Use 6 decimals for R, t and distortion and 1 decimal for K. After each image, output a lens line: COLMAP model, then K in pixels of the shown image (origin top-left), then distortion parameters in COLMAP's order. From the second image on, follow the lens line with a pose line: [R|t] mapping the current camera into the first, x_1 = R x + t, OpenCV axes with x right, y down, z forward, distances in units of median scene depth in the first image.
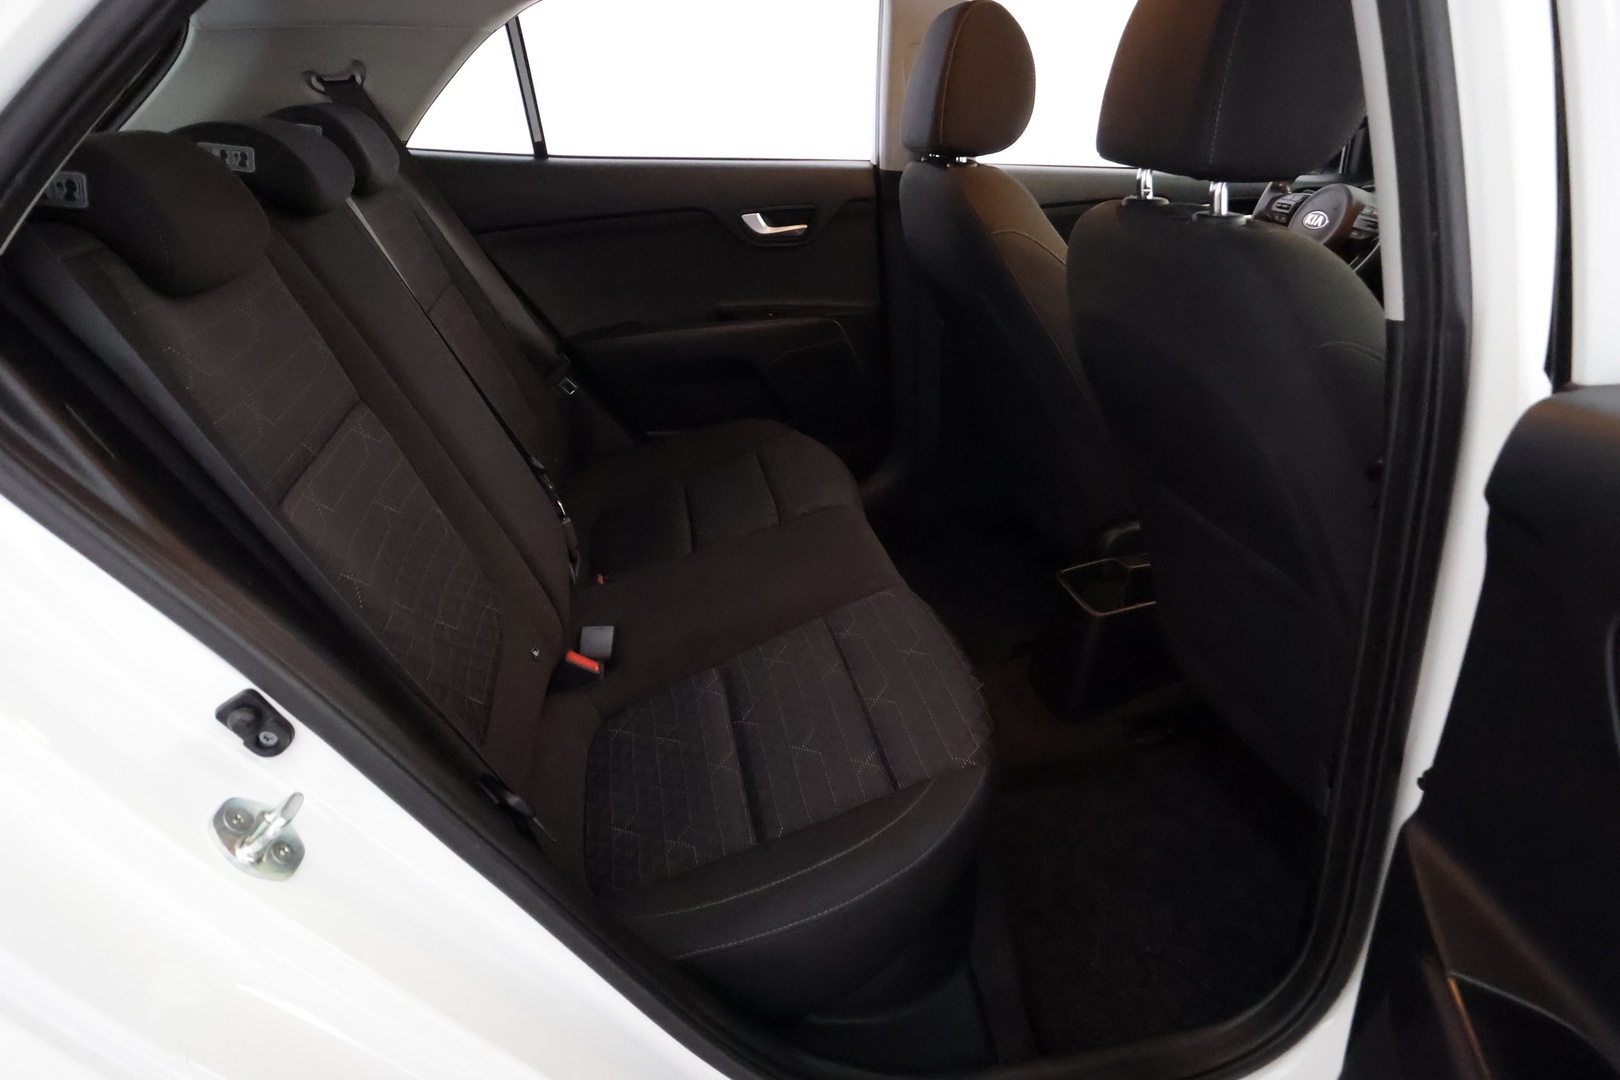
lens RADIAL K [[998.1, 0, 807.5], [0, 998.1, 549.1], [0, 0, 1]] dist [-0.000550, 0.000725]
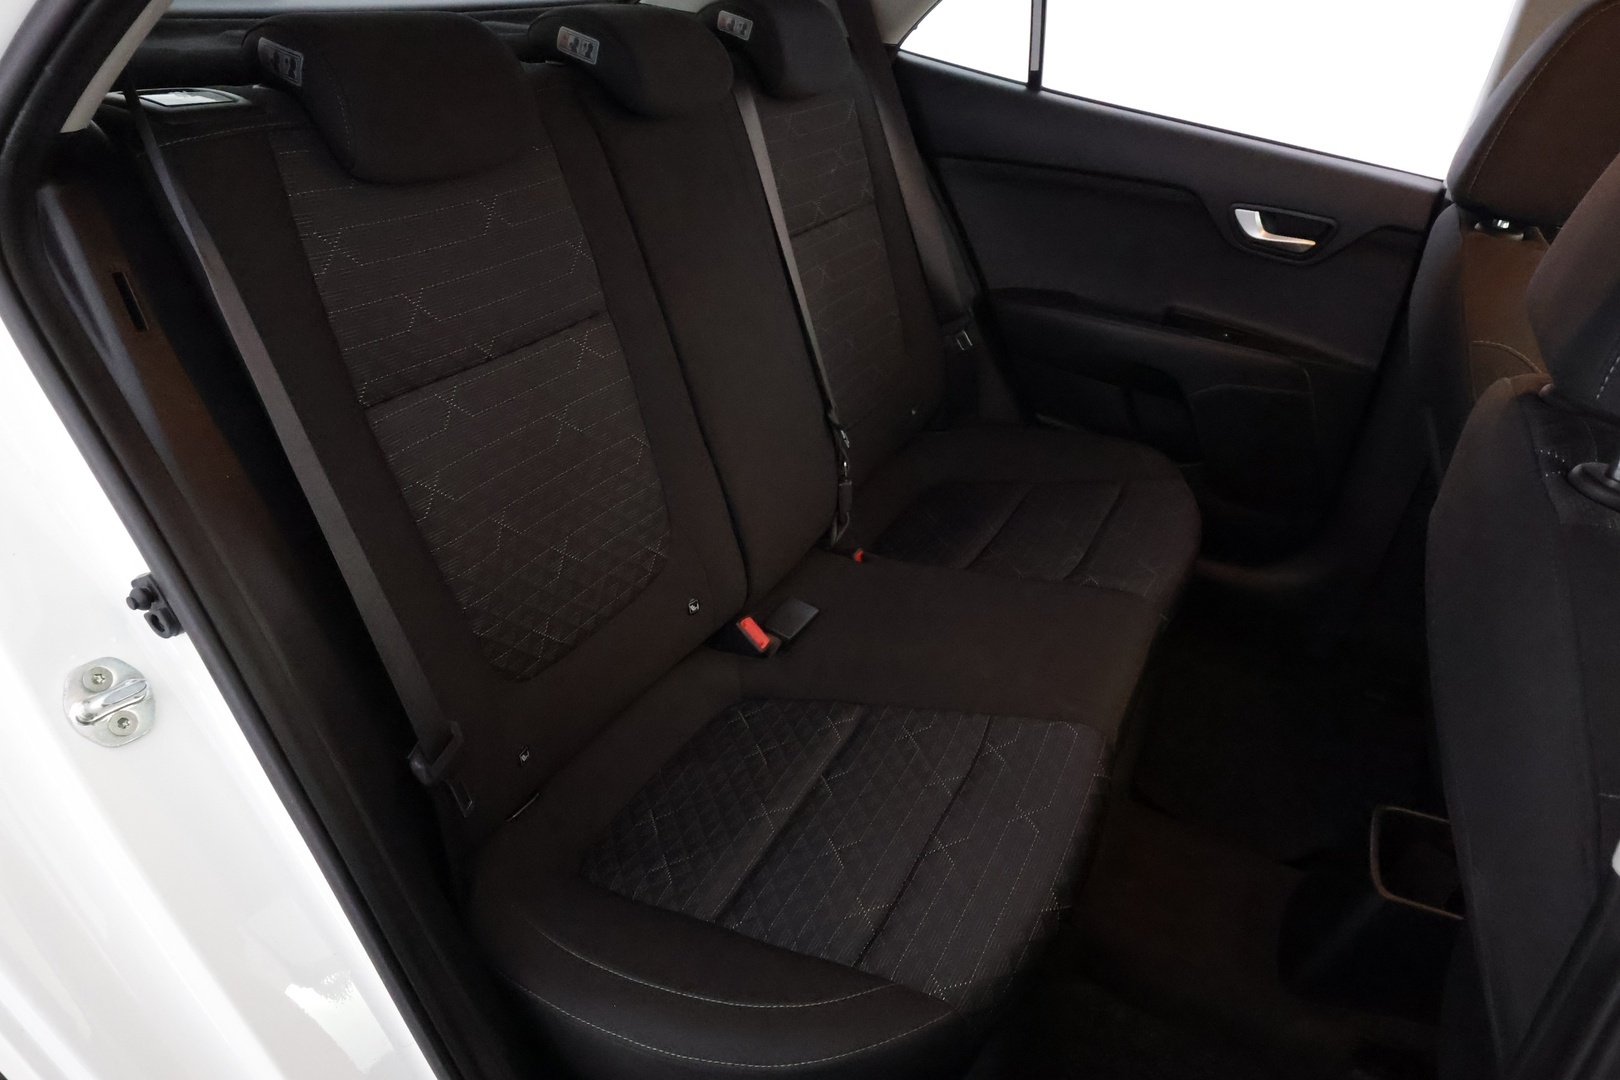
lens RADIAL K [[998.1, 0, 817.0], [0, 998.1, 546.2], [0, 0, 1]] dist [-0.000550, 0.000725]
pose [[0.784194, 0.415723, -0.460667, 0.192680], [-0.370544, 0.909228, 0.189743, -0.141398], [0.497732, 0.021902, 0.867054, 0.167717]]
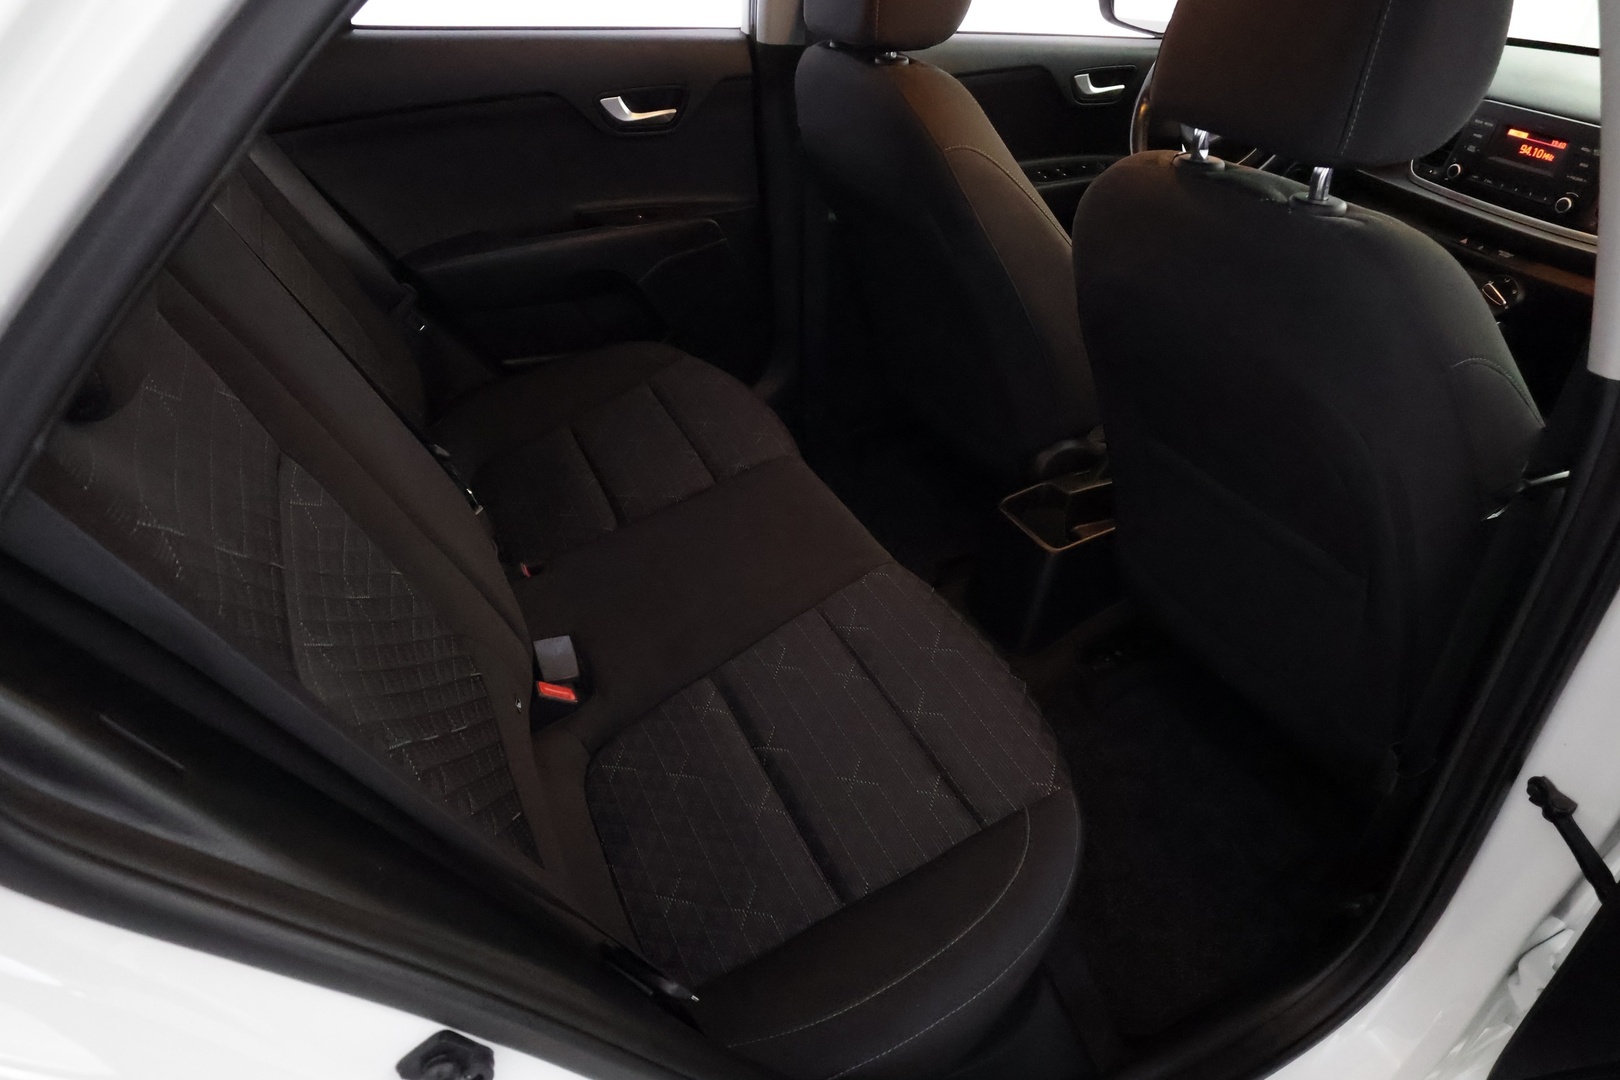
lens RADIAL K [[998.1, 0, 796.7], [0, 998.1, 544.5], [0, 0, 1]] dist [-0.000550, 0.000725]
pose [[0.968105, -0.110650, 0.224785, -0.171005], [0.070438, 0.981208, 0.179637, -0.131334], [-0.240438, -0.158074, 0.957707, 0.112976]]
